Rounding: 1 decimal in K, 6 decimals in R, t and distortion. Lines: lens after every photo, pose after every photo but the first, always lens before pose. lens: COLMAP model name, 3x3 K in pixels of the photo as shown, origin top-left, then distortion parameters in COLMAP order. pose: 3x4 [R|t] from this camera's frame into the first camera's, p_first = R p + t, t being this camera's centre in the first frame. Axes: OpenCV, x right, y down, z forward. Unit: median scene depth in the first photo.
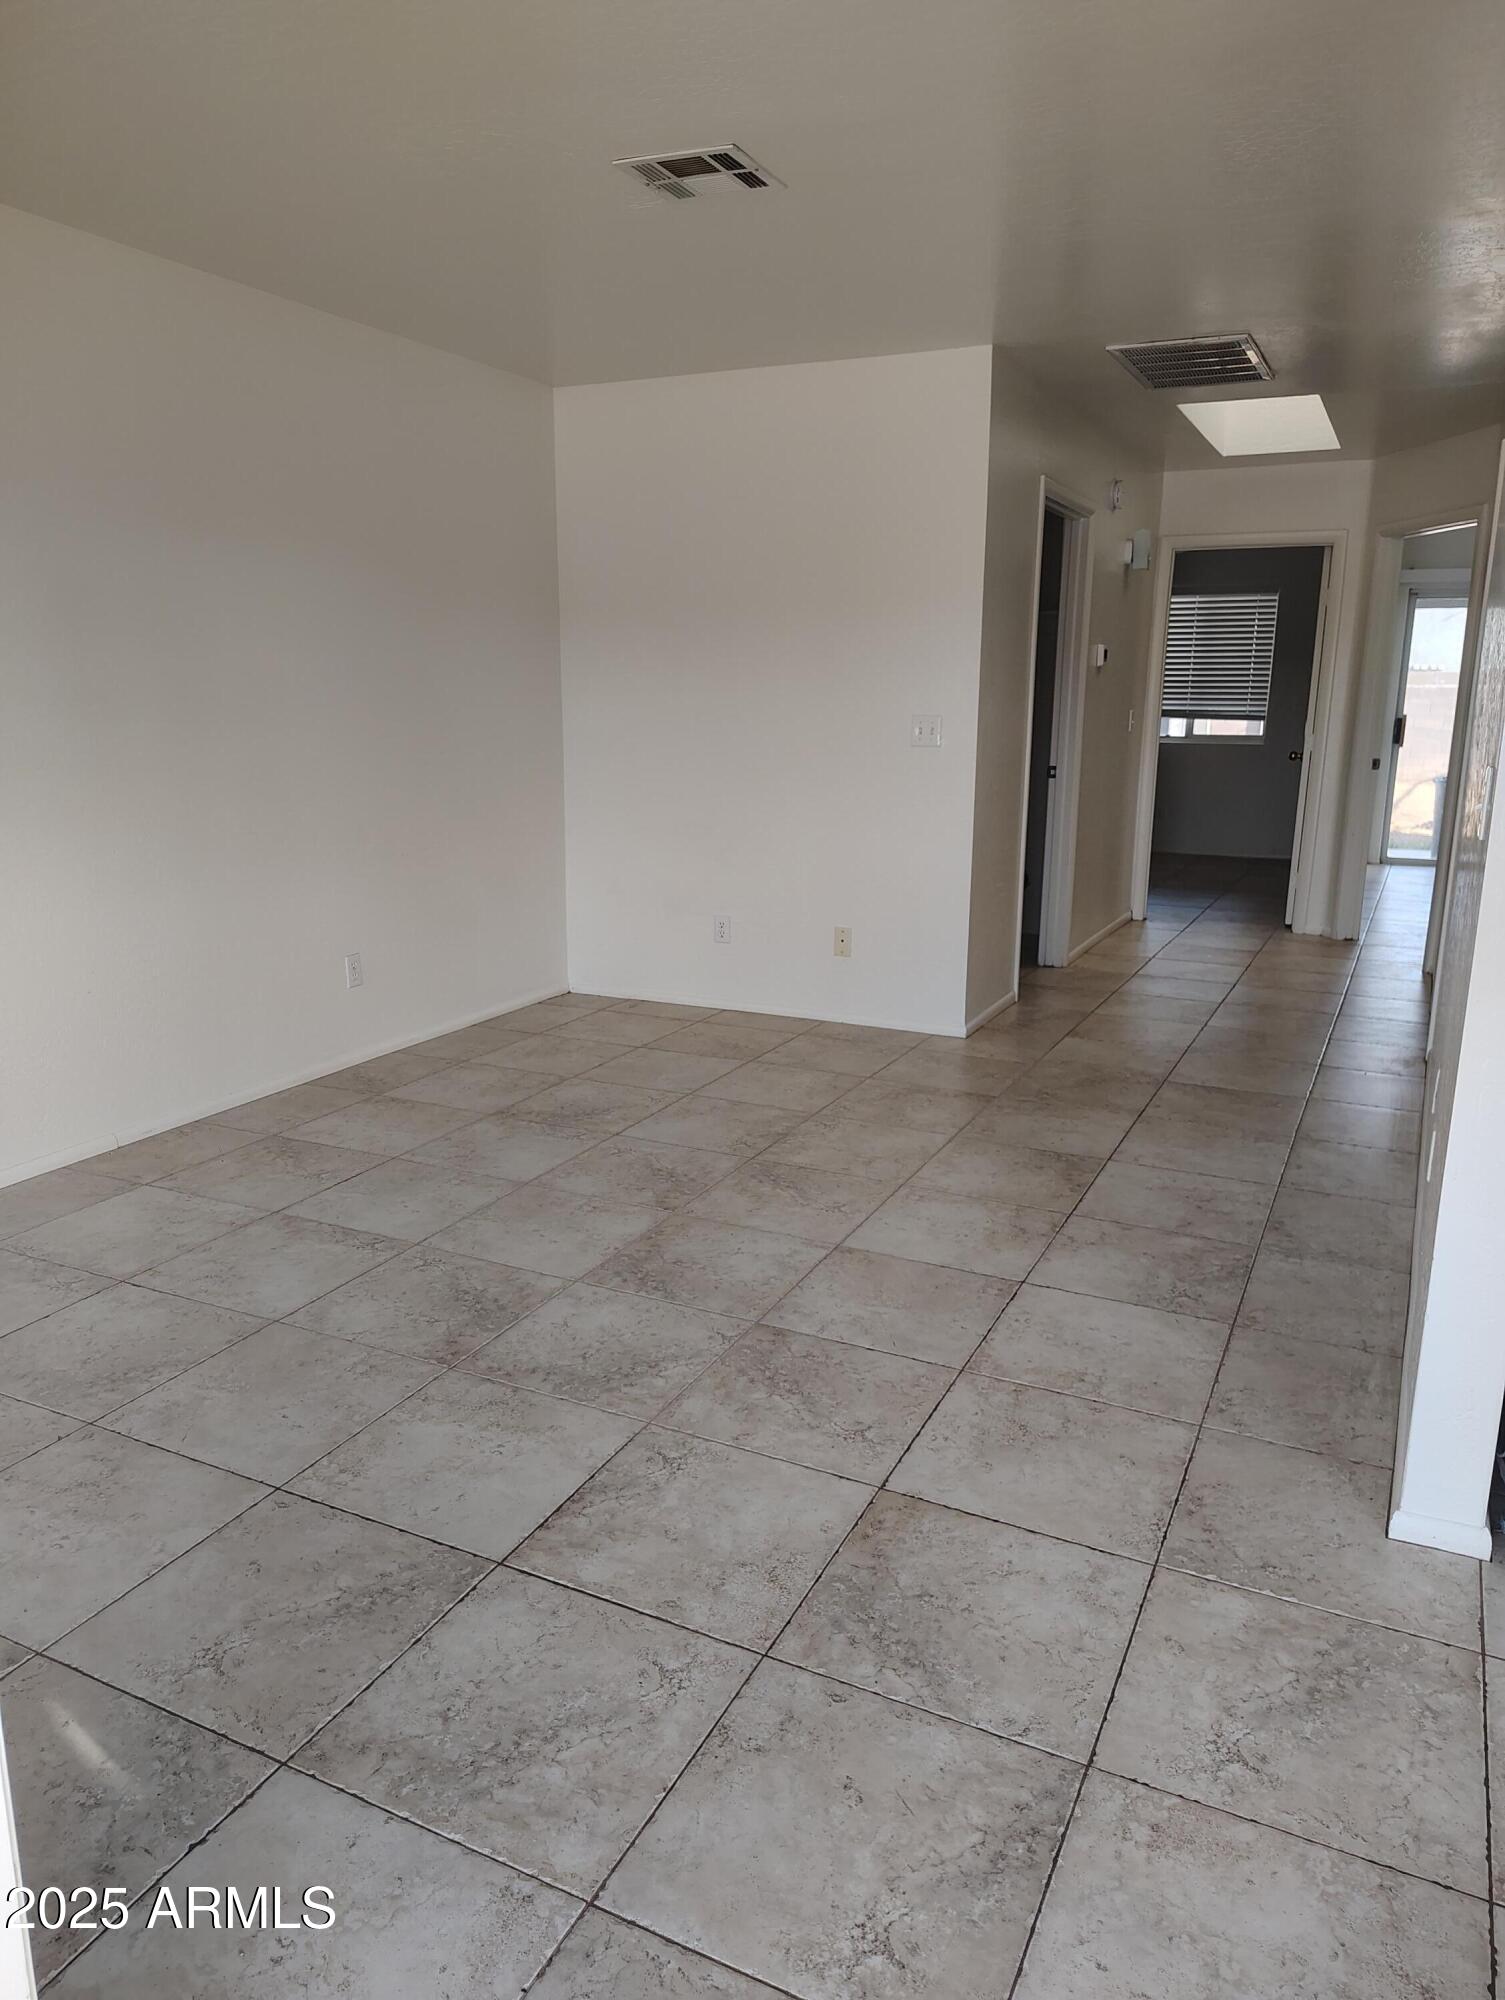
lens RADIAL K [[1377.5, 0, 753.4], [0, 1377.5, 998.5], [0, 0, 1]] dist [0.037011, -0.044155]
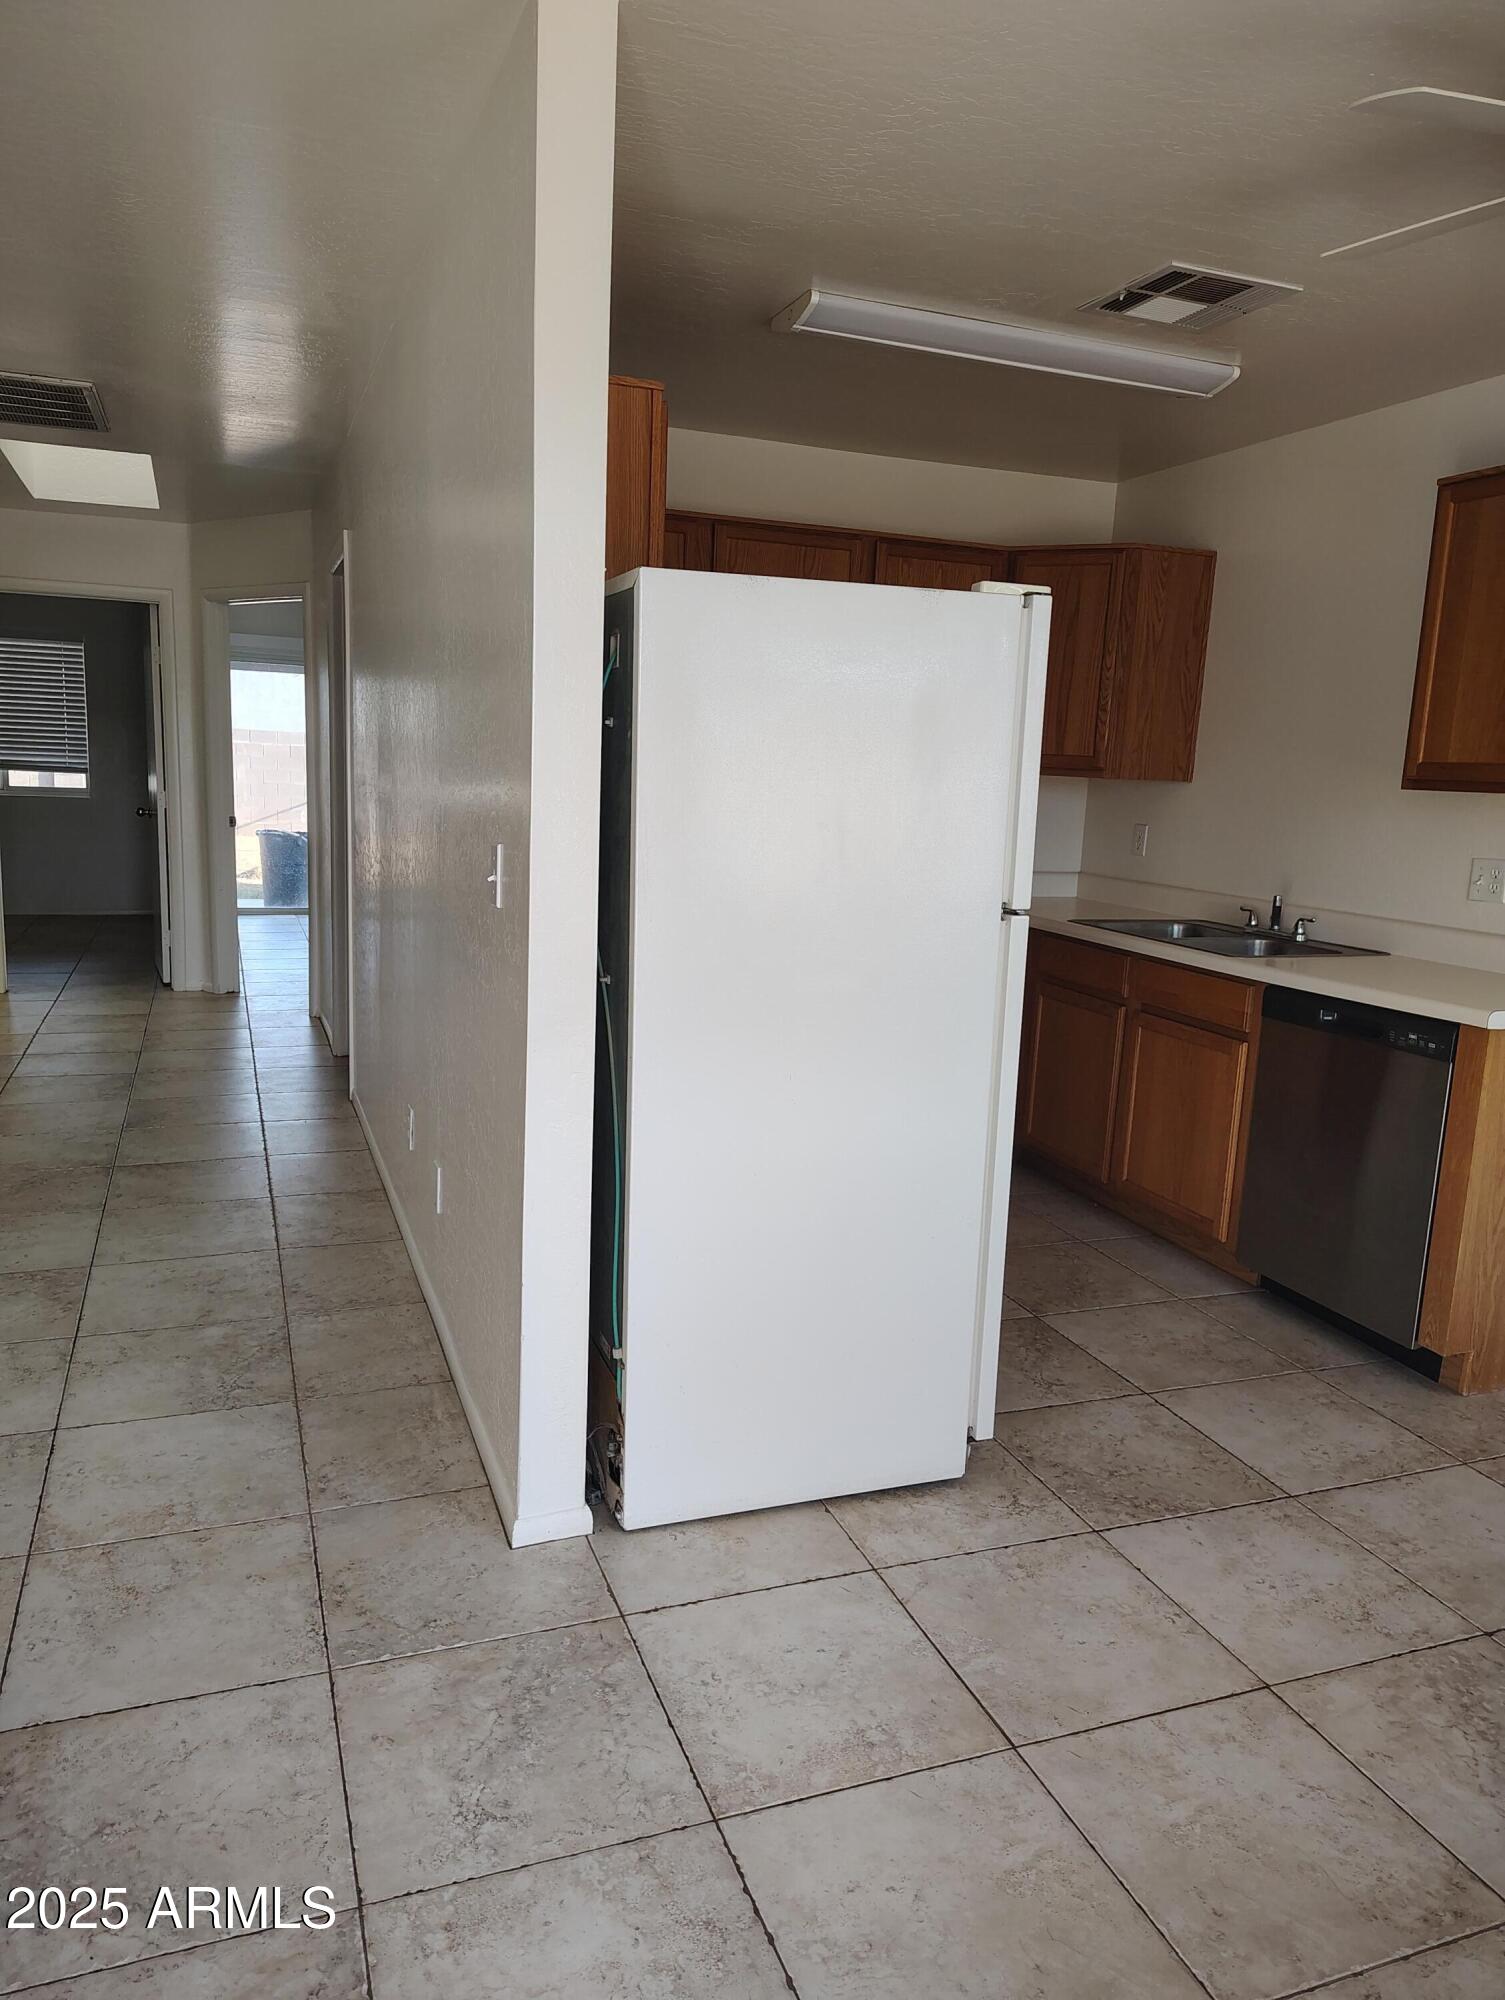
lens RADIAL K [[1377.5, 0, 733.8], [0, 1377.5, 1009.9], [0, 0, 1]] dist [0.037011, -0.044155]
pose [[0.688625, -0.110652, 0.716625, -0.122427], [0.128701, 0.991248, 0.029383, -0.031729], [-0.713604, 0.071997, 0.696840, 0.070148]]
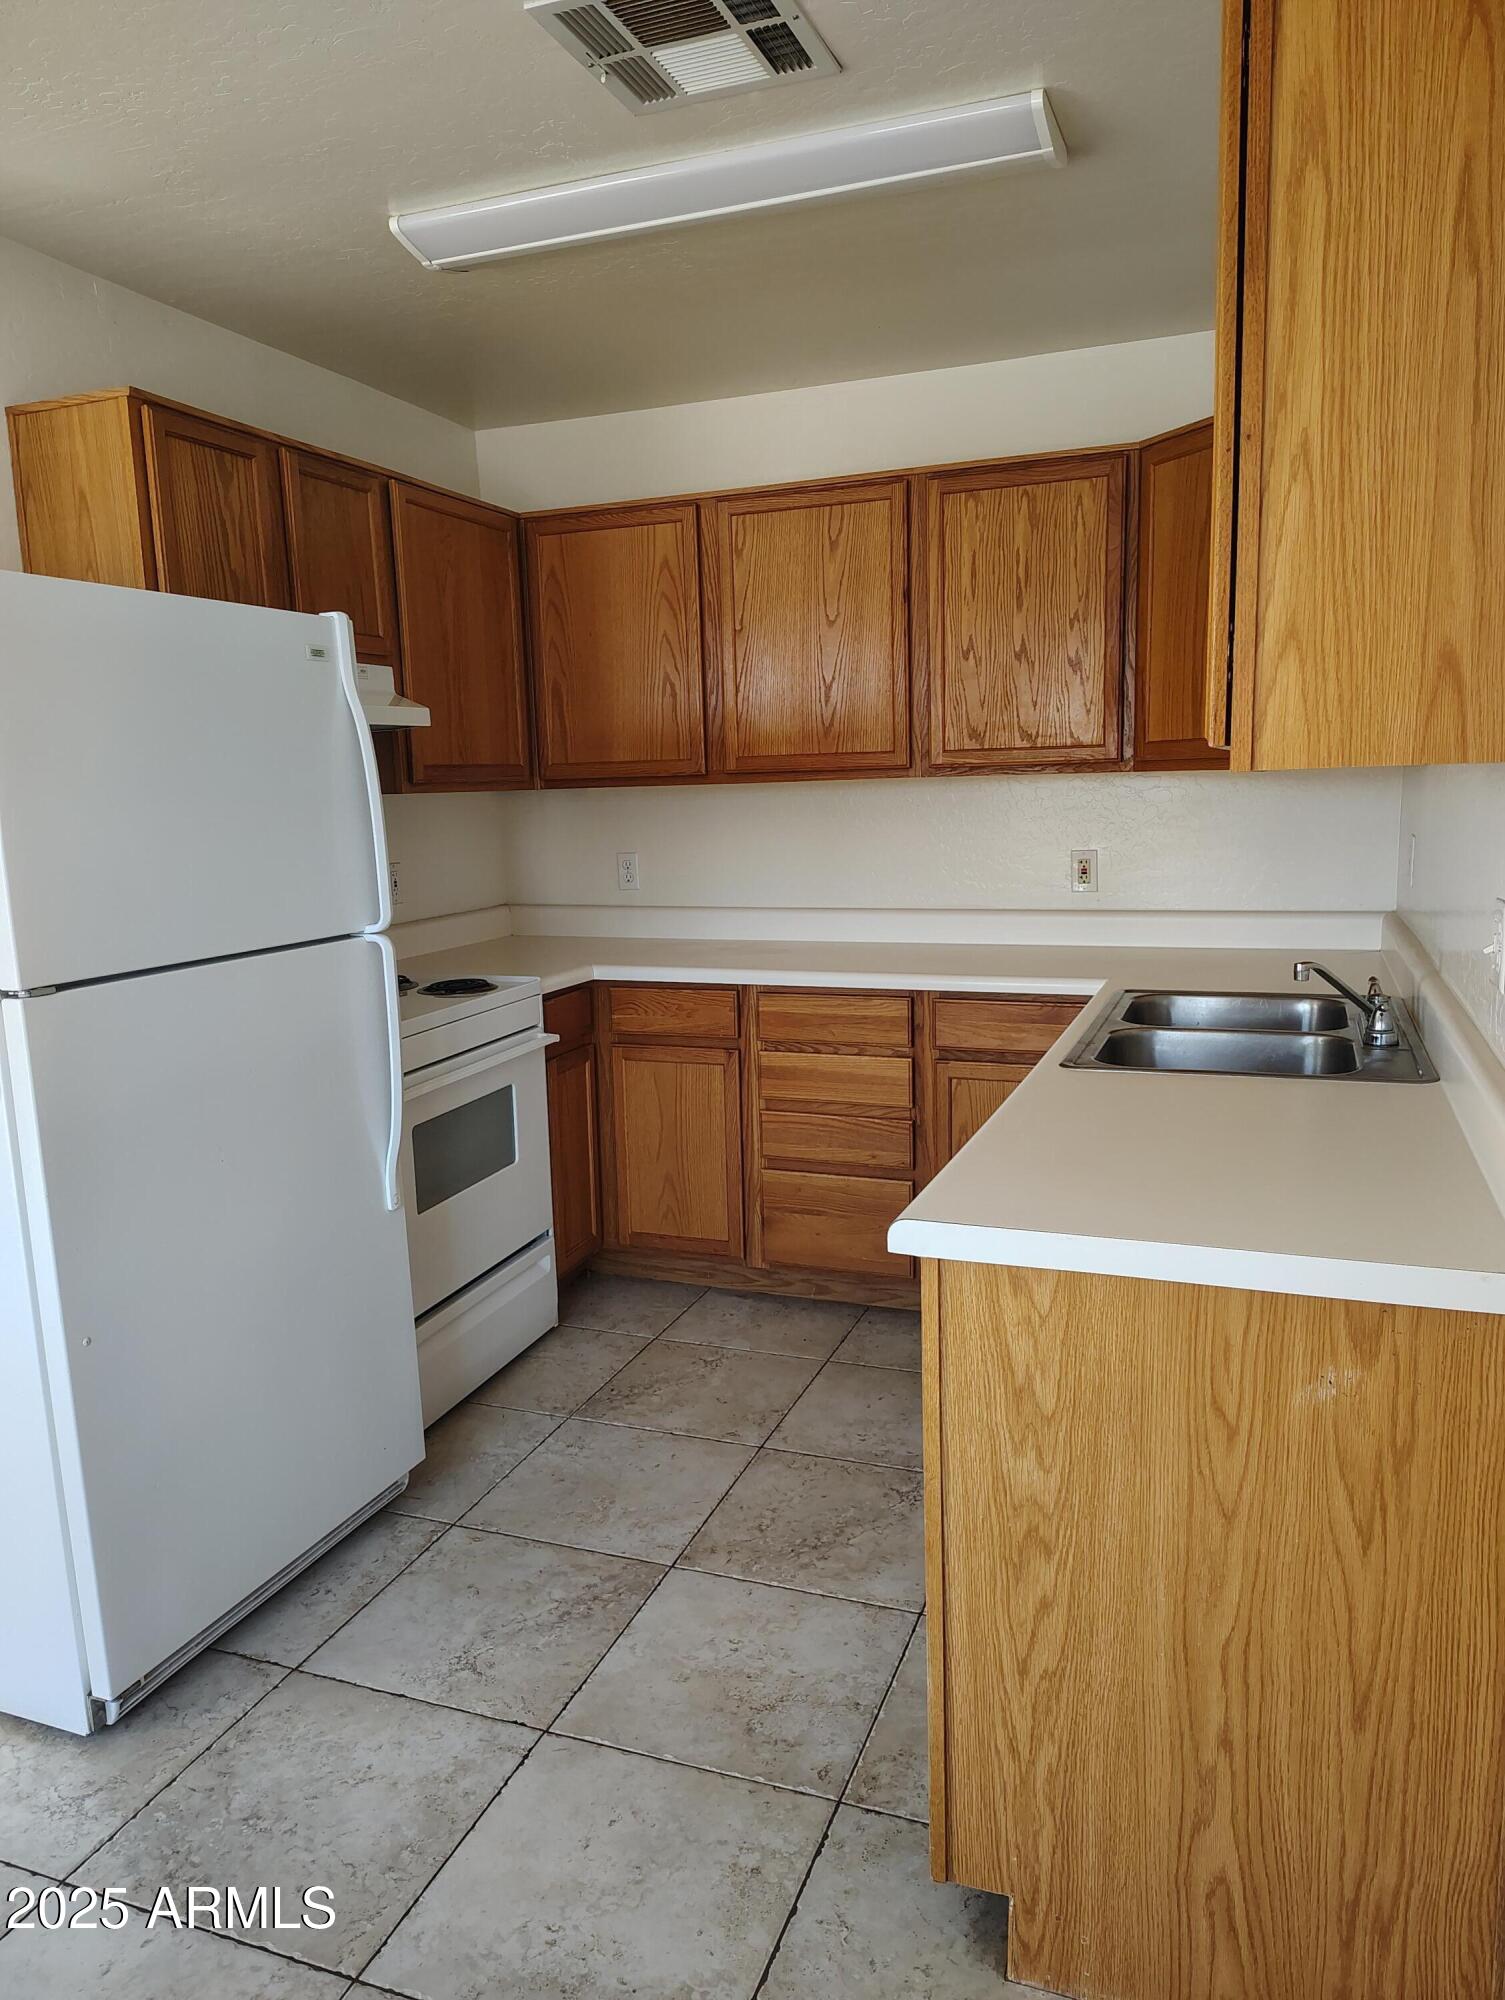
lens RADIAL K [[1377.5, 0, 755.1], [0, 1377.5, 999.8], [0, 0, 1]] dist [0.037011, -0.044155]
pose [[0.994894, -0.057346, 0.083052, 0.948742], [0.063065, 0.995692, -0.067966, 0.024164], [-0.078797, 0.072856, 0.994225, -0.131664]]
